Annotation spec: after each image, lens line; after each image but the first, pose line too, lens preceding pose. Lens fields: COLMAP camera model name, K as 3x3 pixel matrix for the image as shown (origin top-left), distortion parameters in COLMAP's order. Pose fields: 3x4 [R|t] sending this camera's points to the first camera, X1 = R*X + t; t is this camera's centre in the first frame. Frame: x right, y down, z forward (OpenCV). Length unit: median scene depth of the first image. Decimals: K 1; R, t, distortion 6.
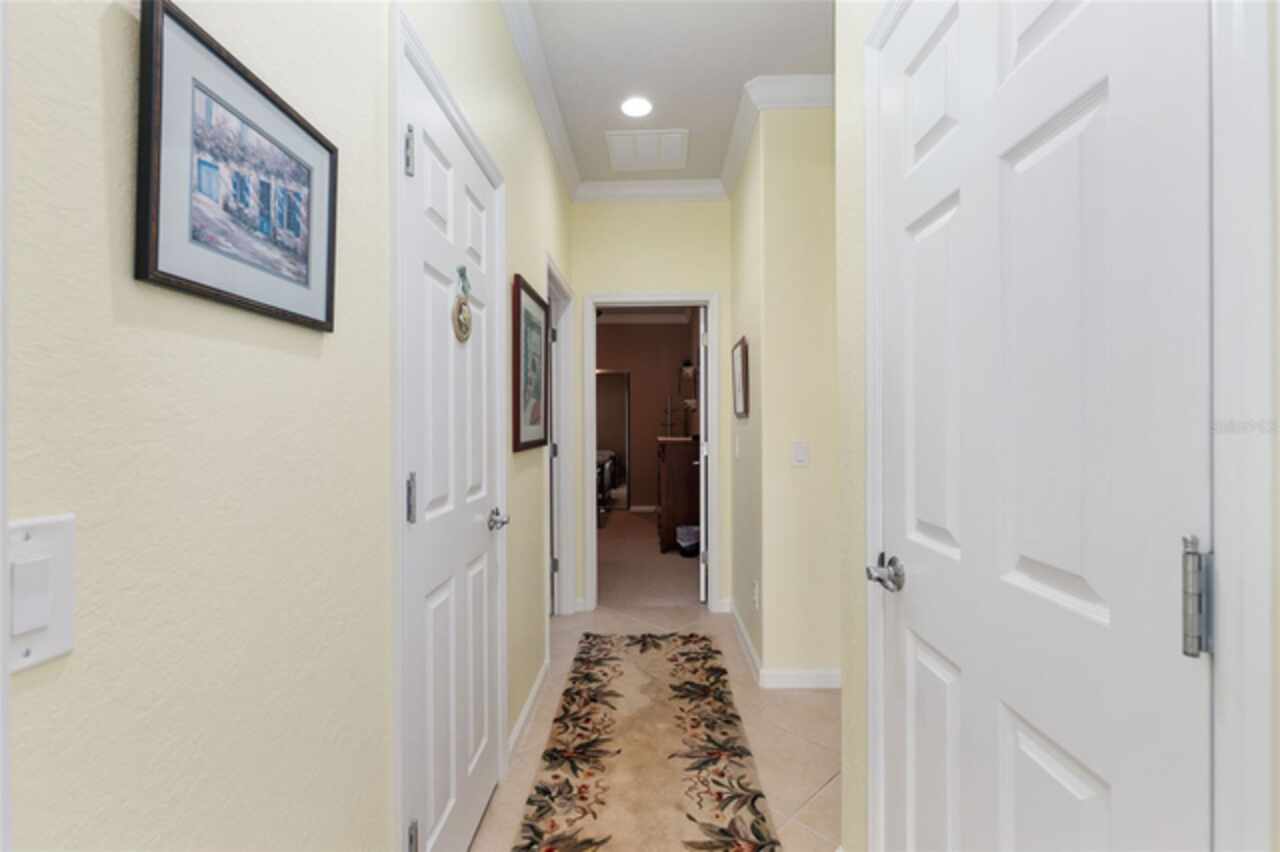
lens RADIAL K [[550.1, 0, 639.7], [0, 550.1, 426.1], [0, 0, 1]] dist [-0.008714, 0.000930]
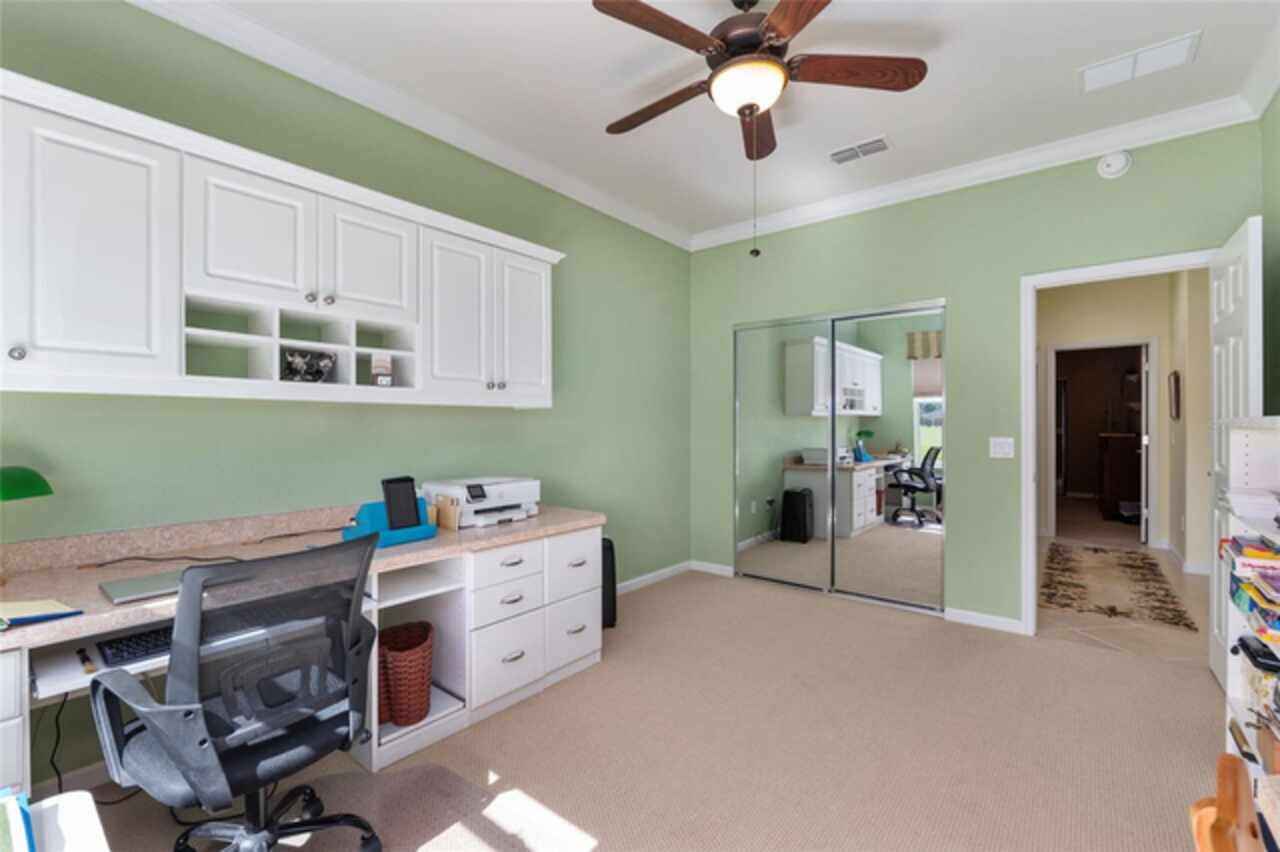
lens RADIAL K [[550.1, 0, 639.0], [0, 550.1, 427.3], [0, 0, 1]] dist [-0.008714, 0.000930]
pose [[0.798980, 0.004830, -0.601338, -0.089814], [-0.000243, 0.999970, 0.007708, -0.004115], [0.601357, -0.006012, 0.798958, -1.018513]]
